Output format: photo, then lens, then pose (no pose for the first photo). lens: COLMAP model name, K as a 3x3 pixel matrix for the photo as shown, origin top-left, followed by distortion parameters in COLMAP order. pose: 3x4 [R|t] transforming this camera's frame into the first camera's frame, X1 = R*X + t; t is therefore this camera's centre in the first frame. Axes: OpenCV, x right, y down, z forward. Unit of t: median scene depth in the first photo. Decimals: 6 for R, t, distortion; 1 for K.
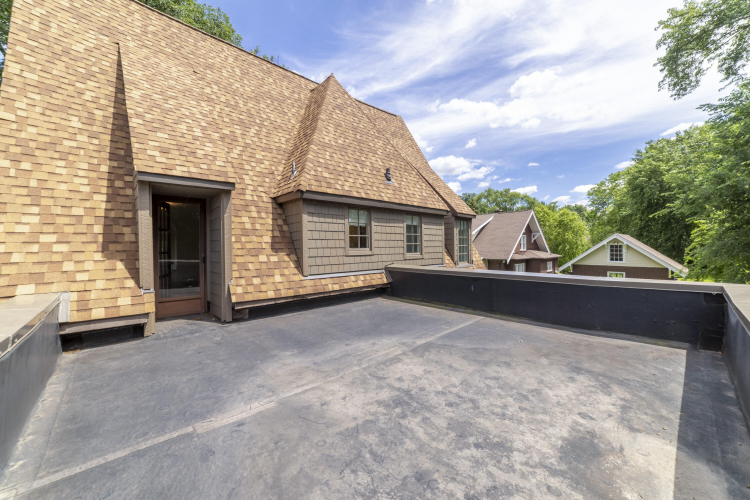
lens RADIAL K [[288.4, 0, 370.4], [0, 288.4, 246.9], [0, 0, 1]] dist [-0.003826, -0.000134]
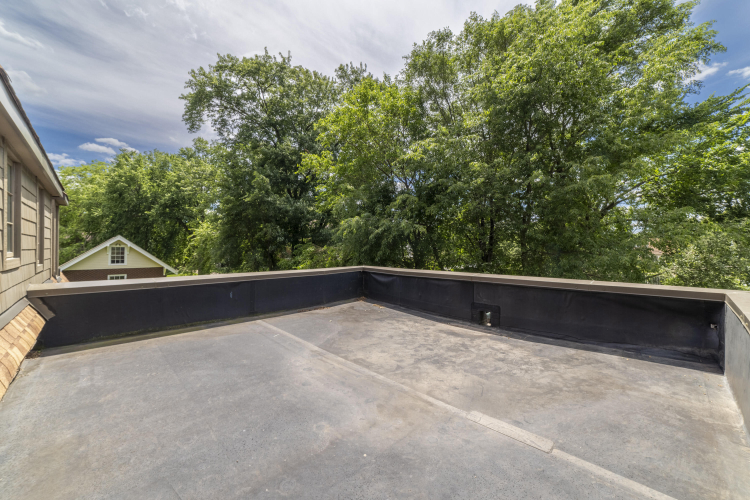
lens RADIAL K [[288.4, 0, 369.9], [0, 288.4, 251.5], [0, 0, 1]] dist [-0.003826, -0.000134]
pose [[-0.033613, -0.001814, 0.999433, -1.109143], [-0.006981, 0.999974, 0.001580, 0.005337], [-0.999411, -0.006924, -0.033624, 1.188805]]
